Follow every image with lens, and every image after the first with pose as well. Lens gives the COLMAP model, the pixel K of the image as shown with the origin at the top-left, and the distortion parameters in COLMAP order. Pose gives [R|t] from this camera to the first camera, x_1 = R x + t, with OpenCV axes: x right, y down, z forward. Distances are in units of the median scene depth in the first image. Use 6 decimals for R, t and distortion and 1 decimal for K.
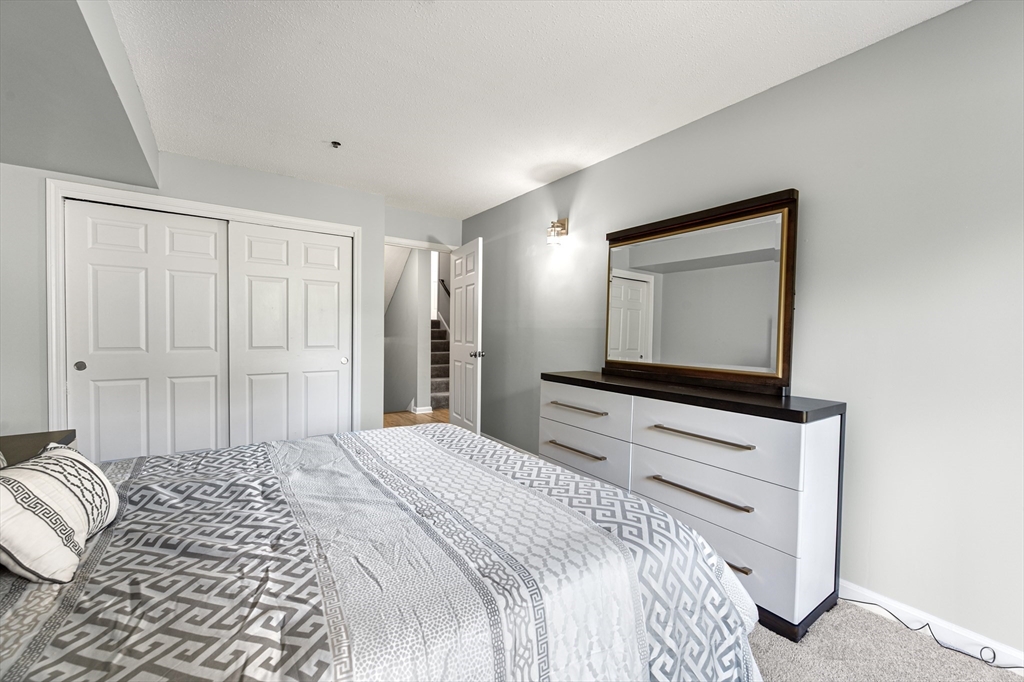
lens RADIAL K [[406.0, 0, 512.1], [0, 406.0, 341.1], [0, 0, 1]] dist [-0.000543, 0.000495]
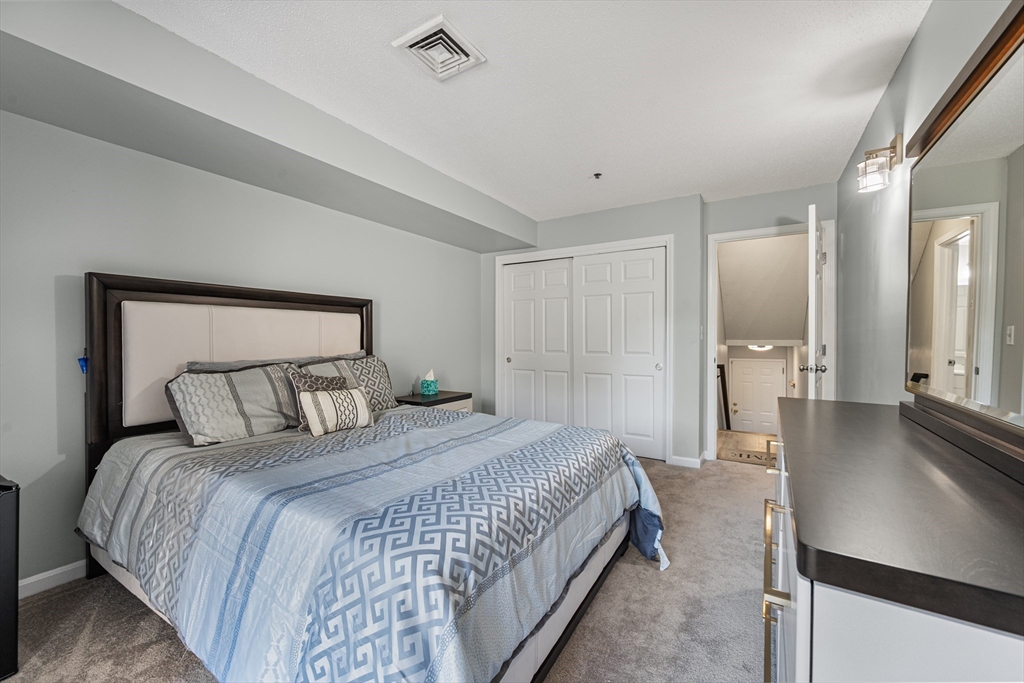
lens RADIAL K [[406.0, 0, 513.9], [0, 406.0, 343.4], [0, 0, 1]] dist [-0.000543, 0.000495]
pose [[0.385009, 0.002370, -0.922910, 0.508951], [-0.015974, 0.999864, -0.004096, -0.002188], [0.922775, 0.016320, 0.384994, 0.332600]]
